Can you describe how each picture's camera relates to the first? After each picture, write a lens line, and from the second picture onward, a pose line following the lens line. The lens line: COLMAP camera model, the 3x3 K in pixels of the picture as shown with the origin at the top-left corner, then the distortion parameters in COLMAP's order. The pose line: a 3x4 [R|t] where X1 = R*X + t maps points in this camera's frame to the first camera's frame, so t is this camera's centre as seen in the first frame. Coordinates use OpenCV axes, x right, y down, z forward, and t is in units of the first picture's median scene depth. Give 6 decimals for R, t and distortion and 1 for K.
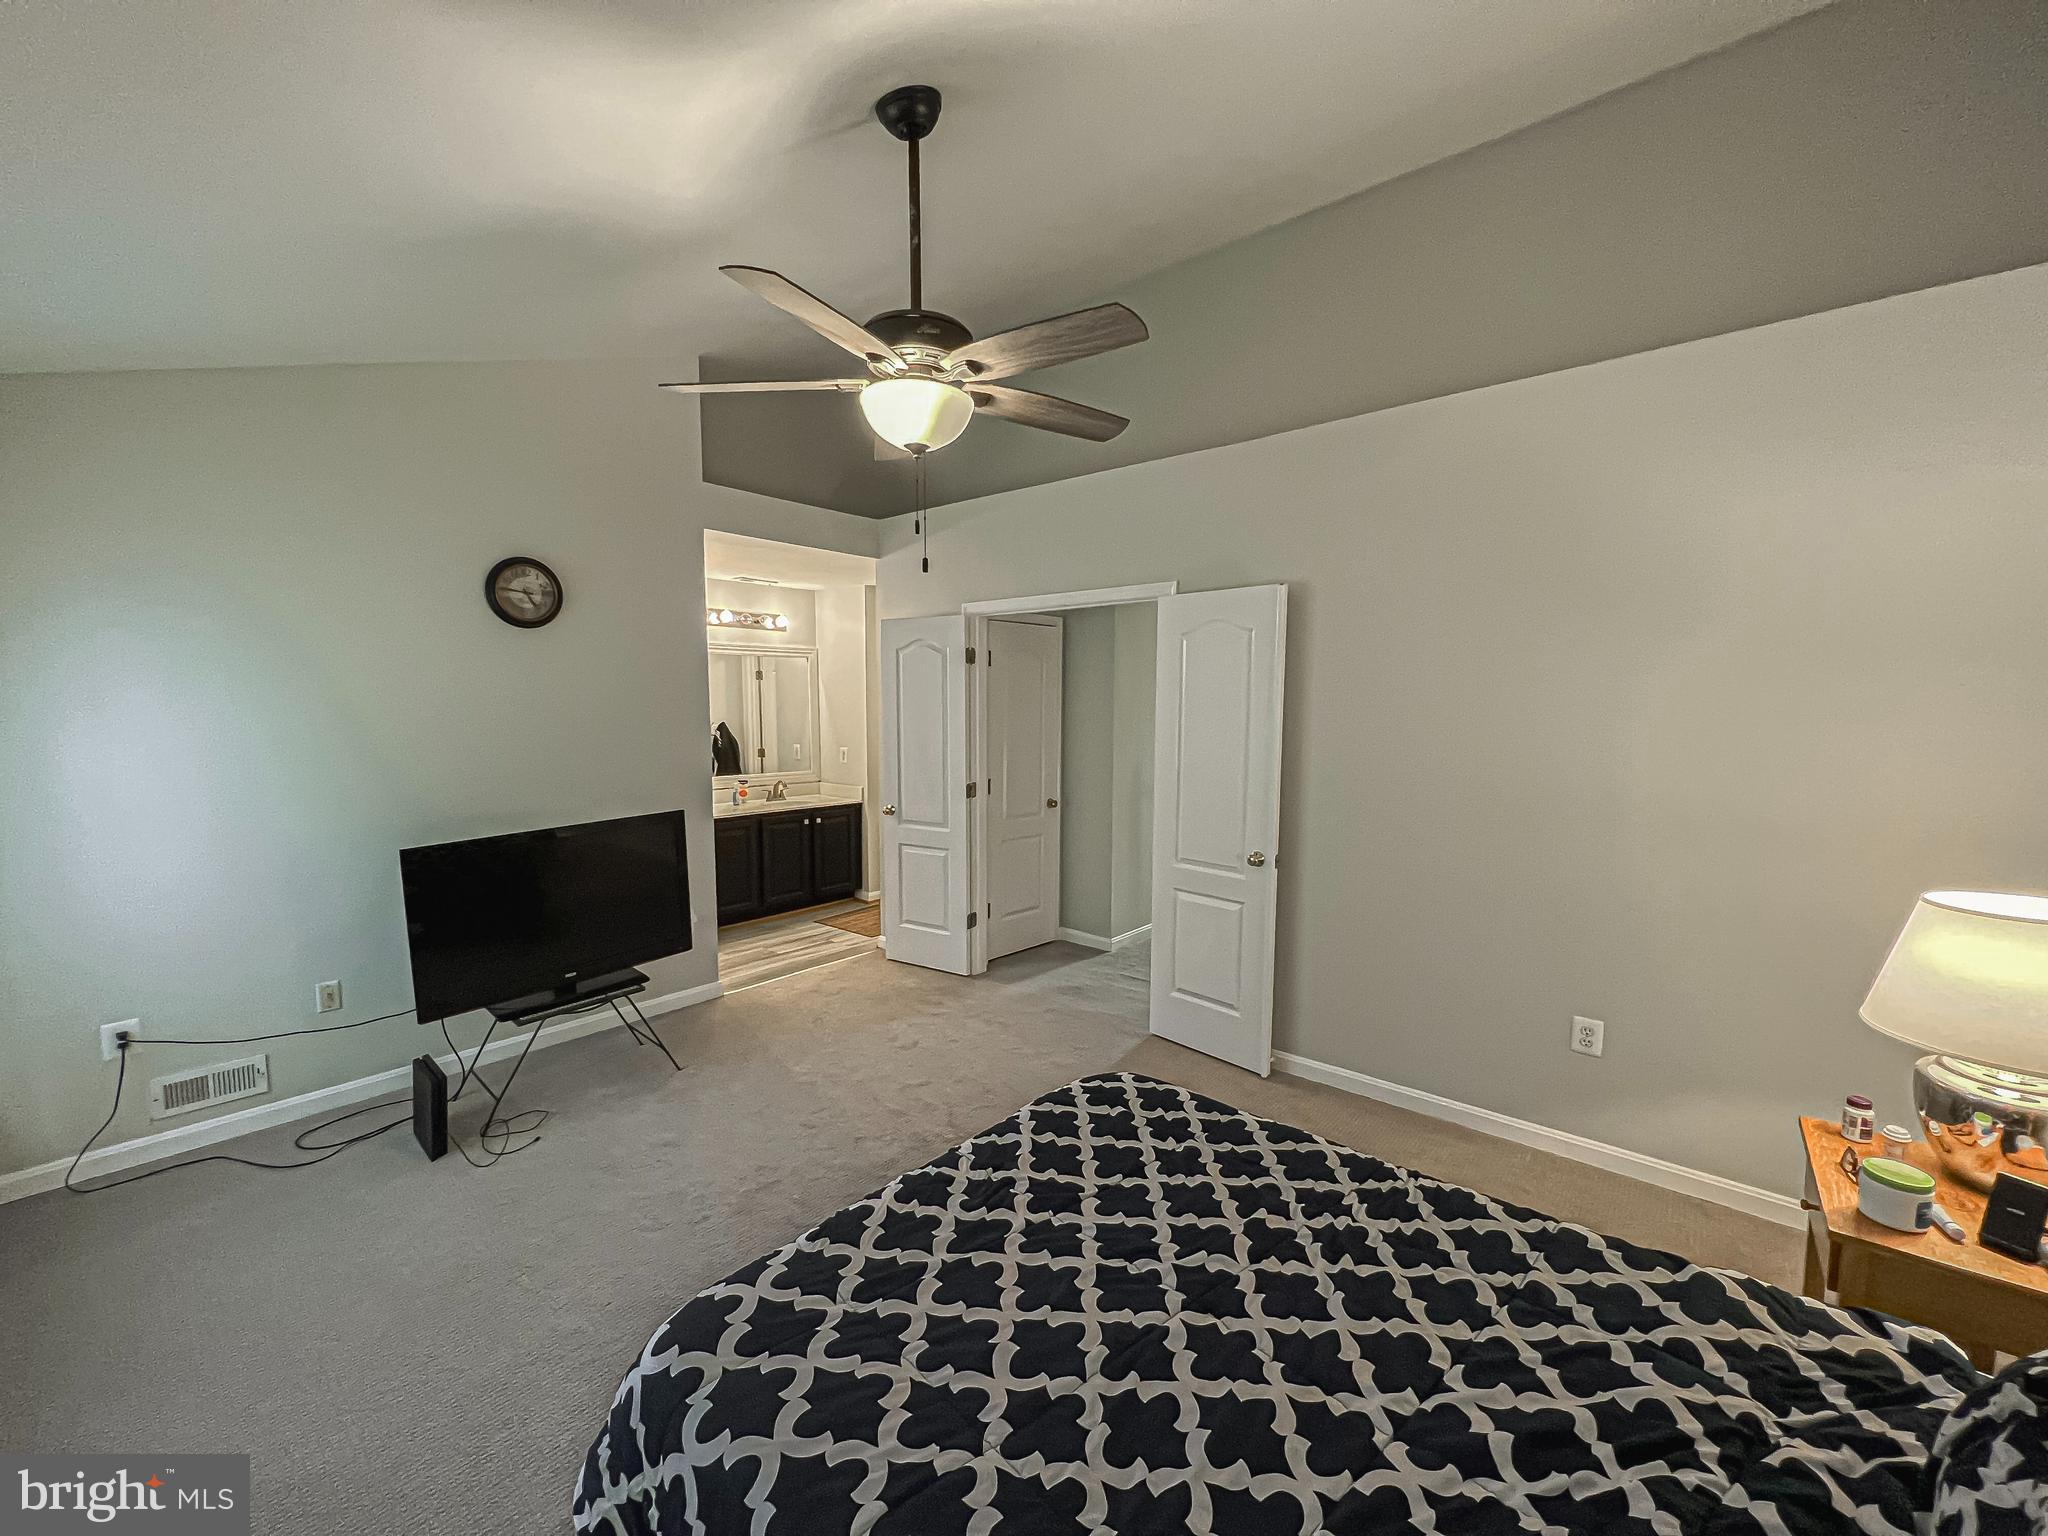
lens RADIAL K [[816.7, 0, 1024.5], [0, 816.7, 778.3], [0, 0, 1]] dist [-0.001347, 0.000108]
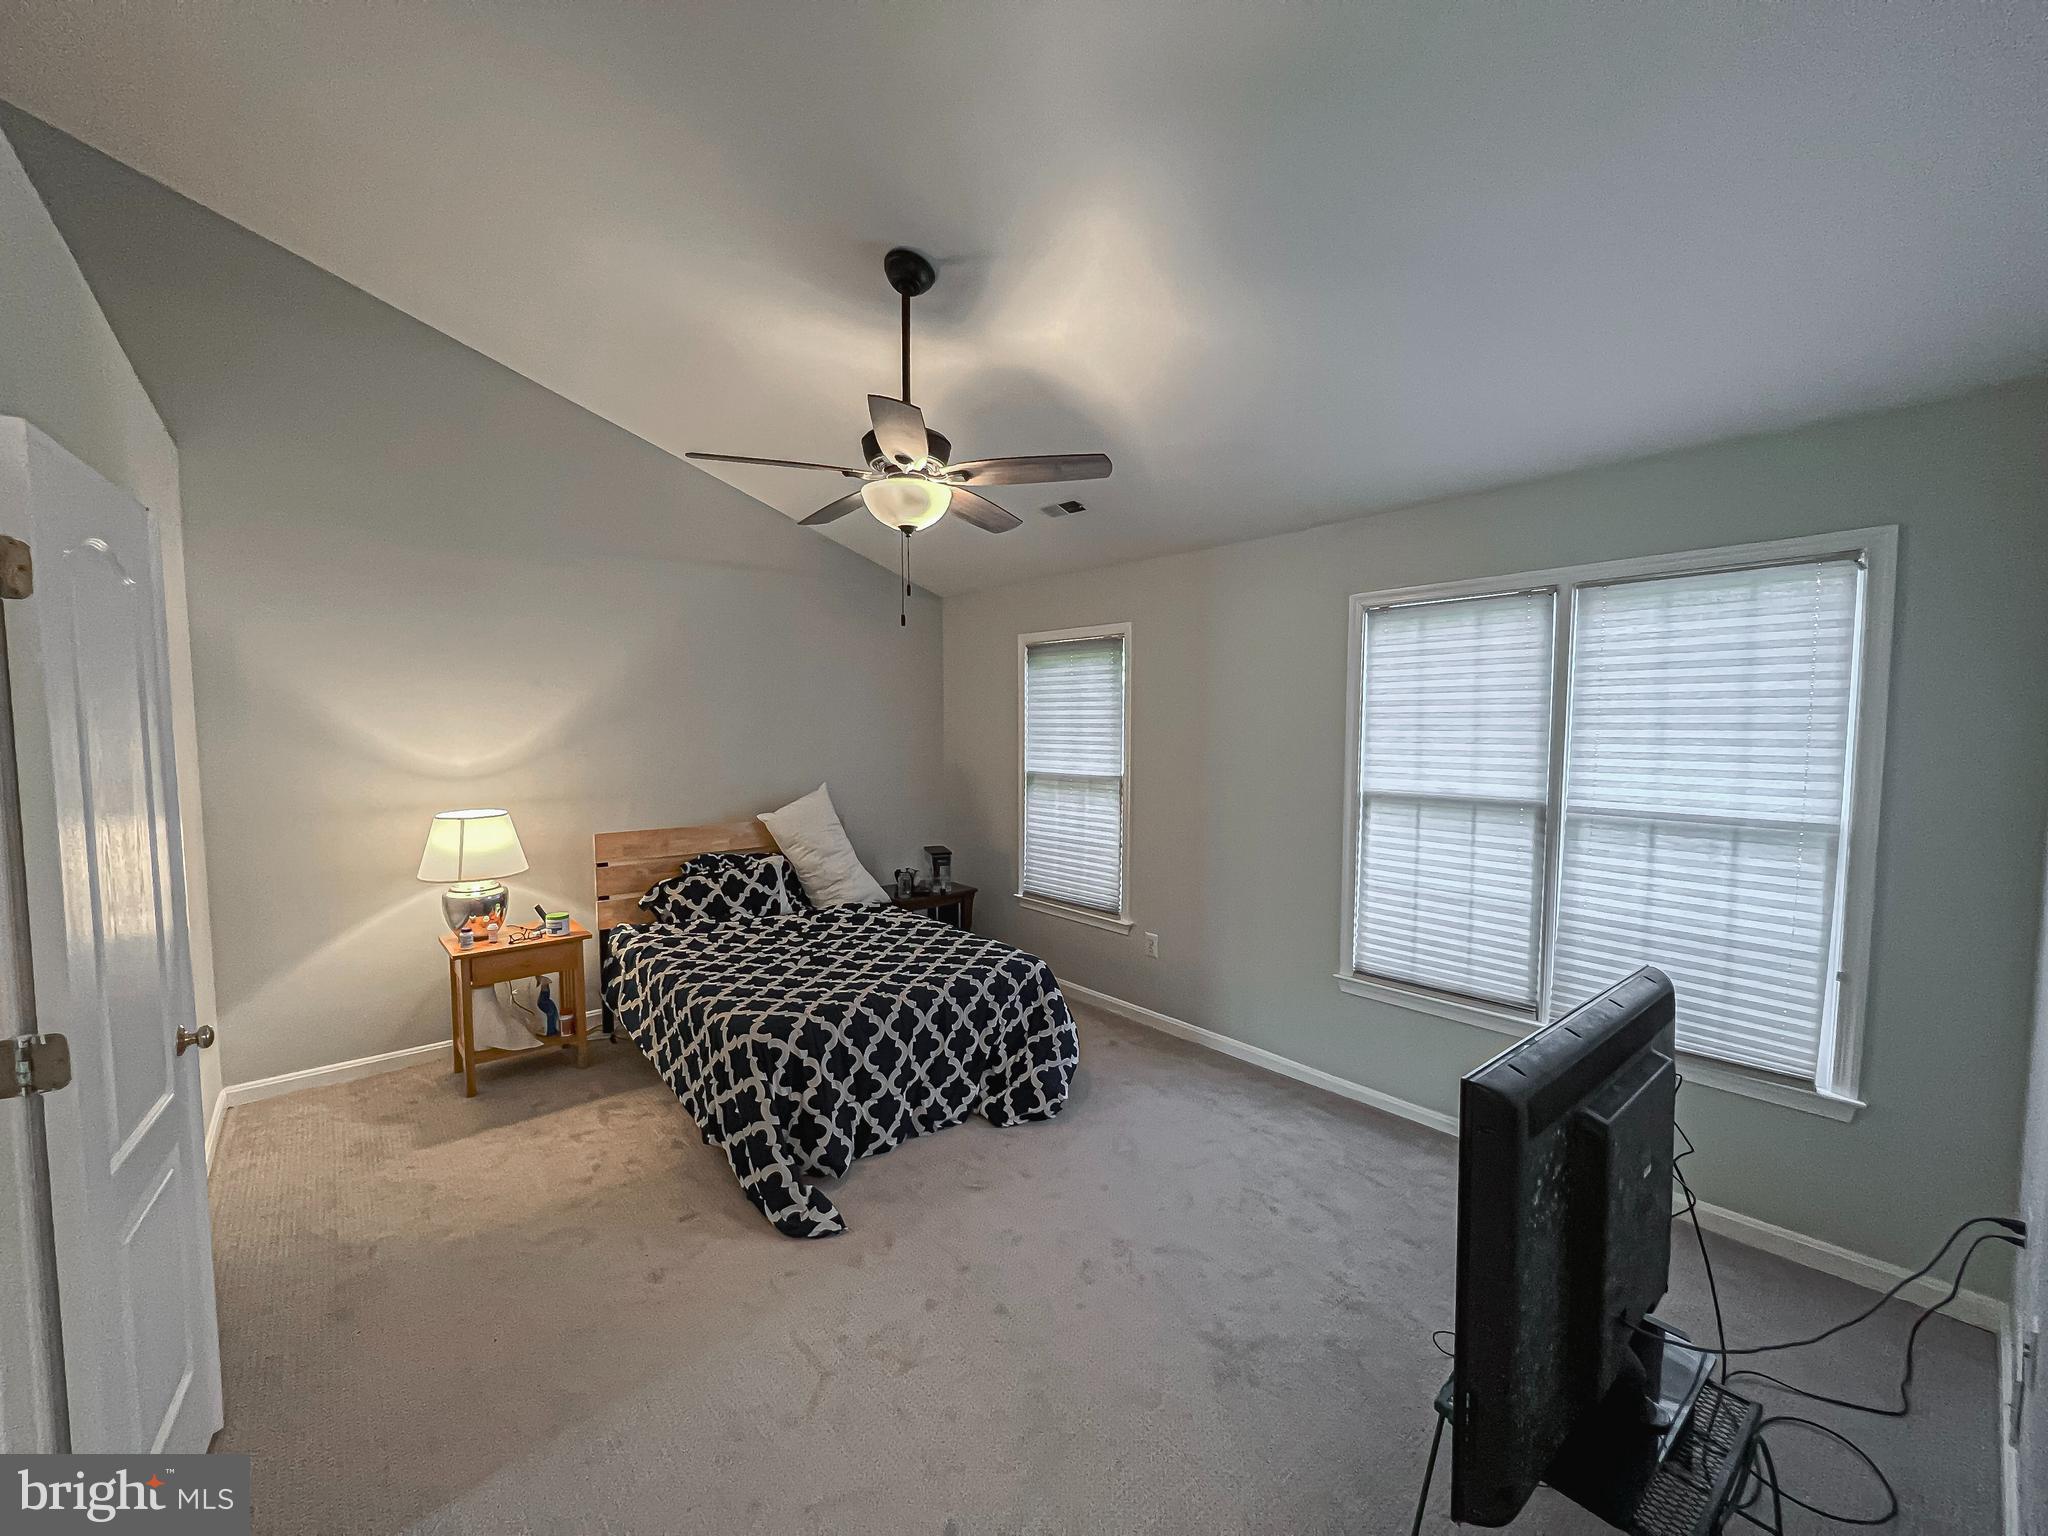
lens RADIAL K [[819.3, 0, 1024.5], [0, 819.3, 777.7], [0, 0, 1]] dist [-0.001650, 0.000222]
pose [[-0.988526, -0.012962, 0.150491, -0.324244], [0.011735, 0.986710, 0.162065, -0.145074], [-0.150592, 0.161972, -0.975237, 1.452634]]
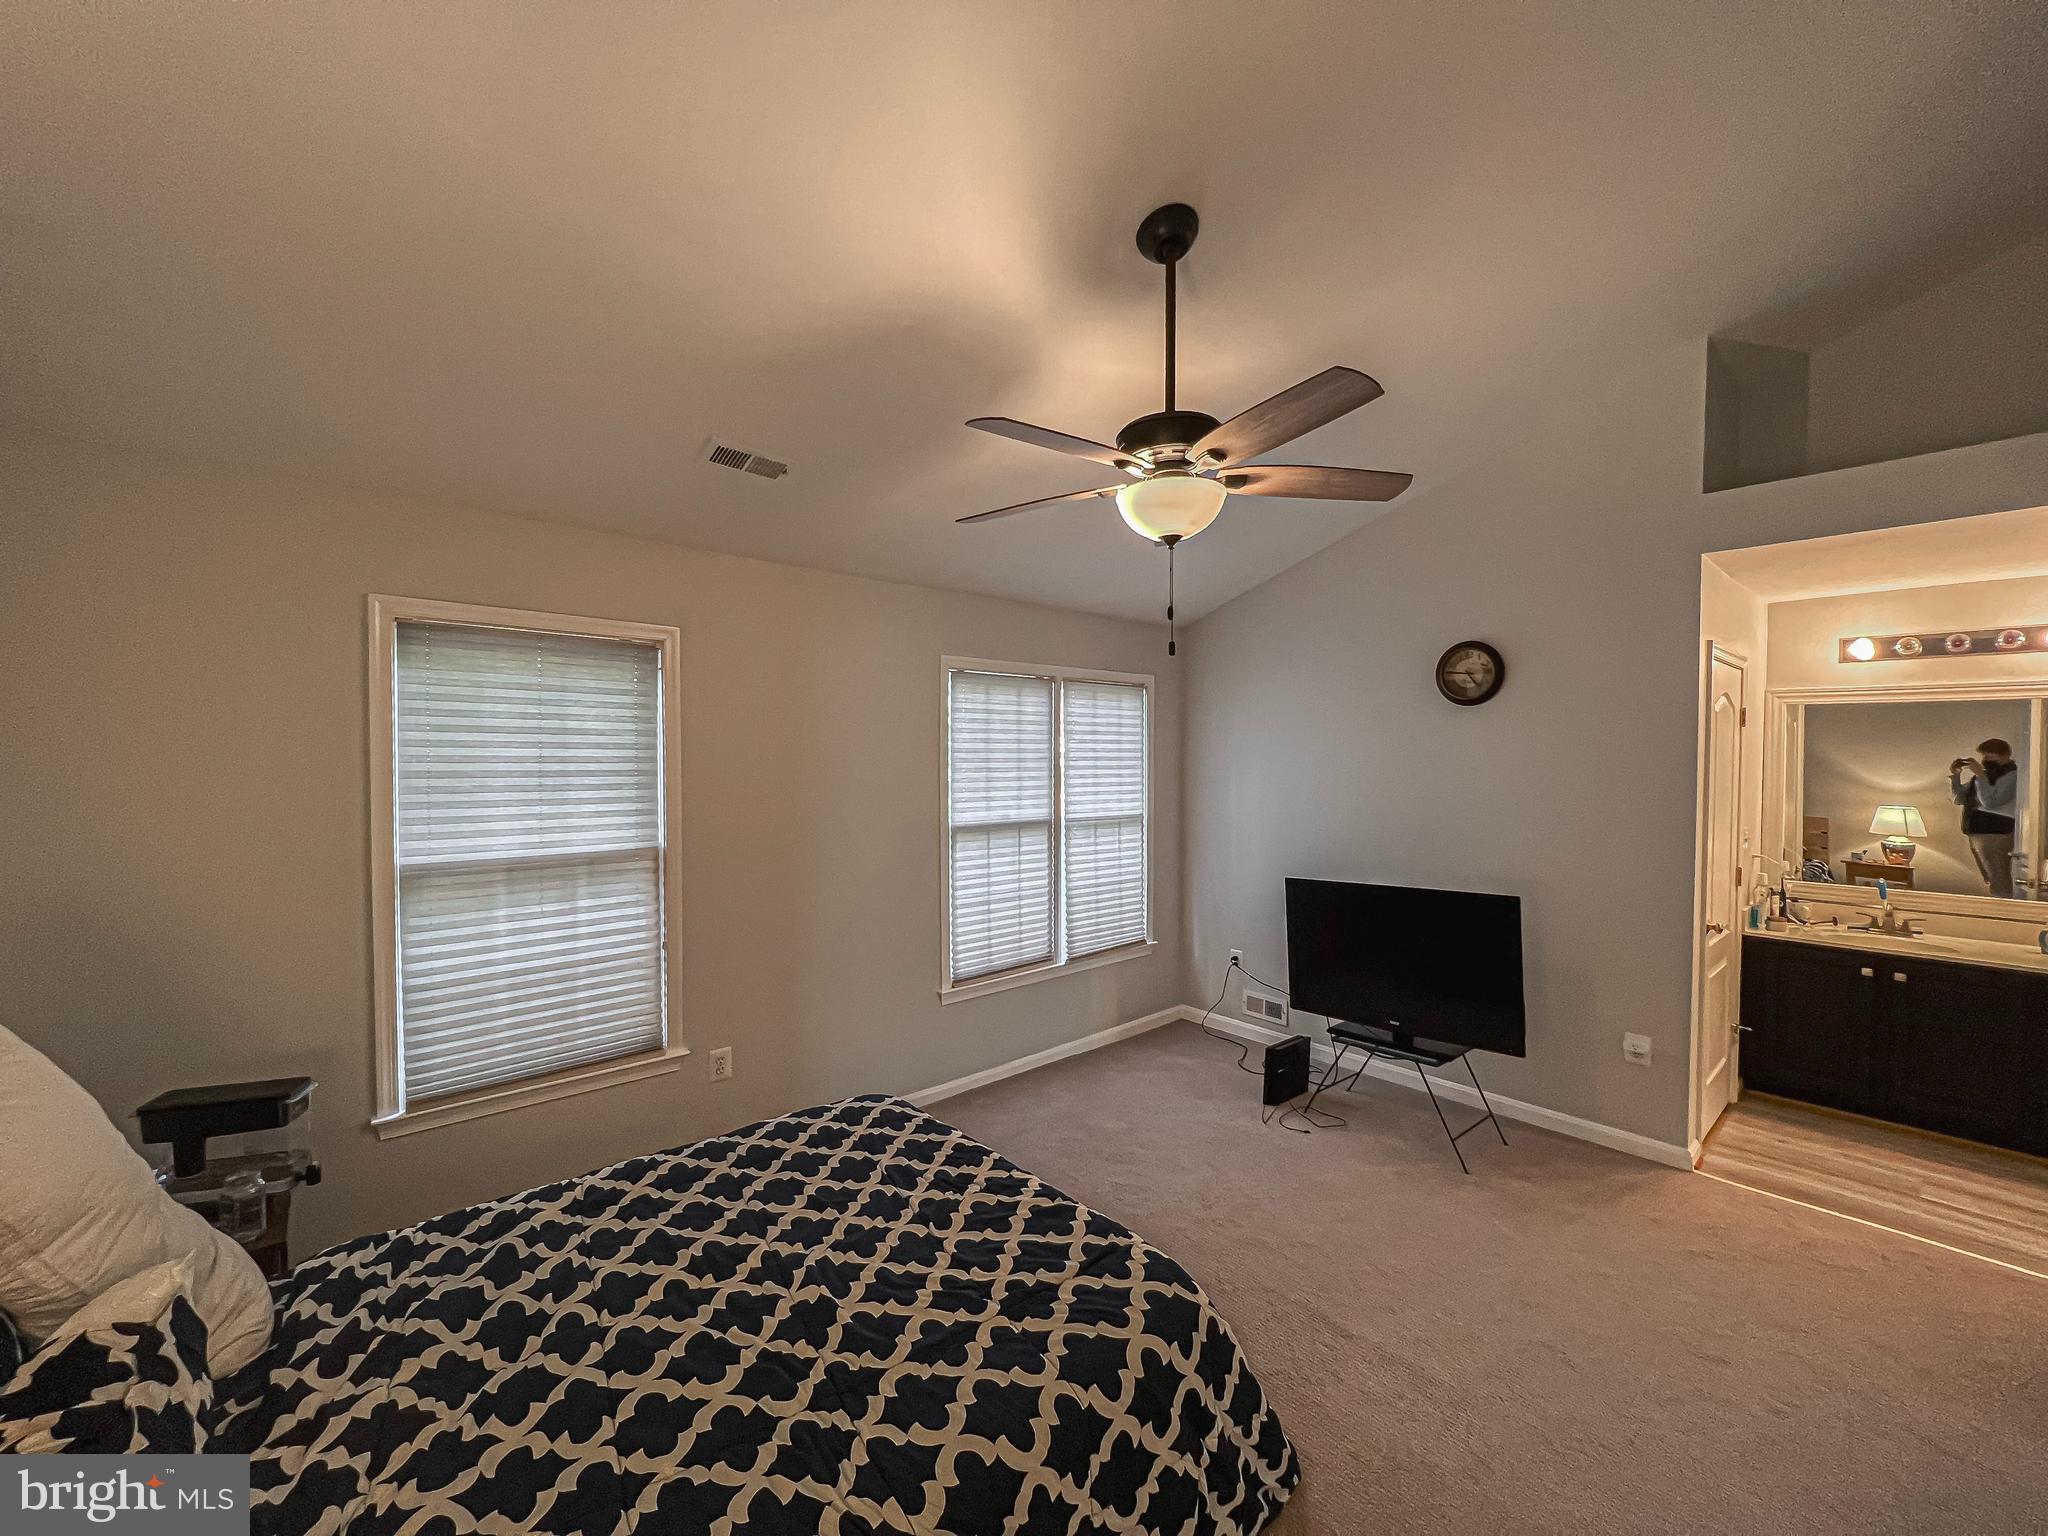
lens RADIAL K [[816.7, 0, 1024.5], [0, 816.7, 778.3], [0, 0, 1]] dist [-0.001347, 0.000108]
pose [[-0.138485, 0.021542, -0.990130, 0.593117], [-0.097462, 0.994614, 0.035271, -0.076064], [0.985557, 0.101384, -0.135640, 0.632116]]
